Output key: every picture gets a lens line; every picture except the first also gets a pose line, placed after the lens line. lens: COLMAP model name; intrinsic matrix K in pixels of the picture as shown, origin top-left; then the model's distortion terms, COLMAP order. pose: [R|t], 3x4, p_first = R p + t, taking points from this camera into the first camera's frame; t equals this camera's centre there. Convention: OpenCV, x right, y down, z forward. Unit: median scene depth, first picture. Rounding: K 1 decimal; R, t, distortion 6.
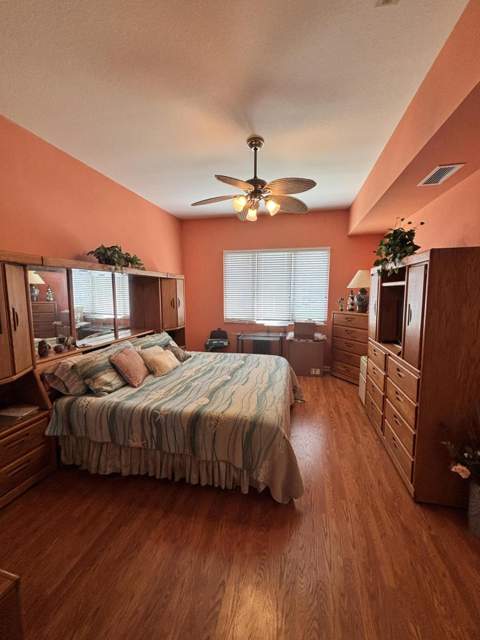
lens RADIAL K [[257.8, 0, 240.8], [0, 257.8, 321.1], [0, 0, 1]] dist [-0.004829, -0.000050]
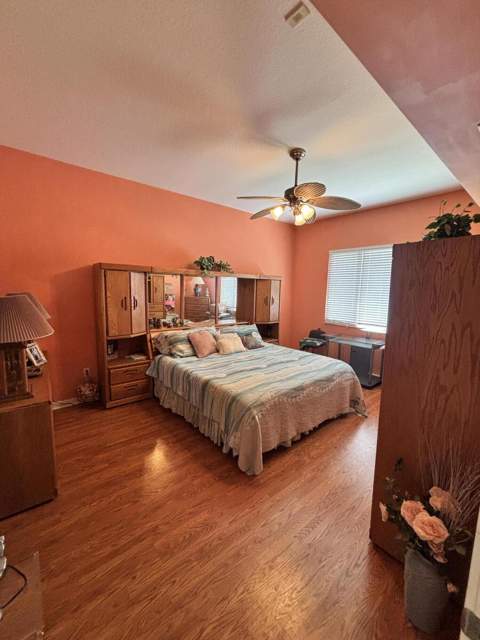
lens RADIAL K [[257.8, 0, 243.3], [0, 257.8, 319.6], [0, 0, 1]] dist [-0.004829, -0.000050]
pose [[0.788196, 0.089008, -0.608954, 0.603099], [-0.094500, 0.995256, 0.023155, -0.004875], [0.608126, 0.039295, 0.792867, 0.034698]]
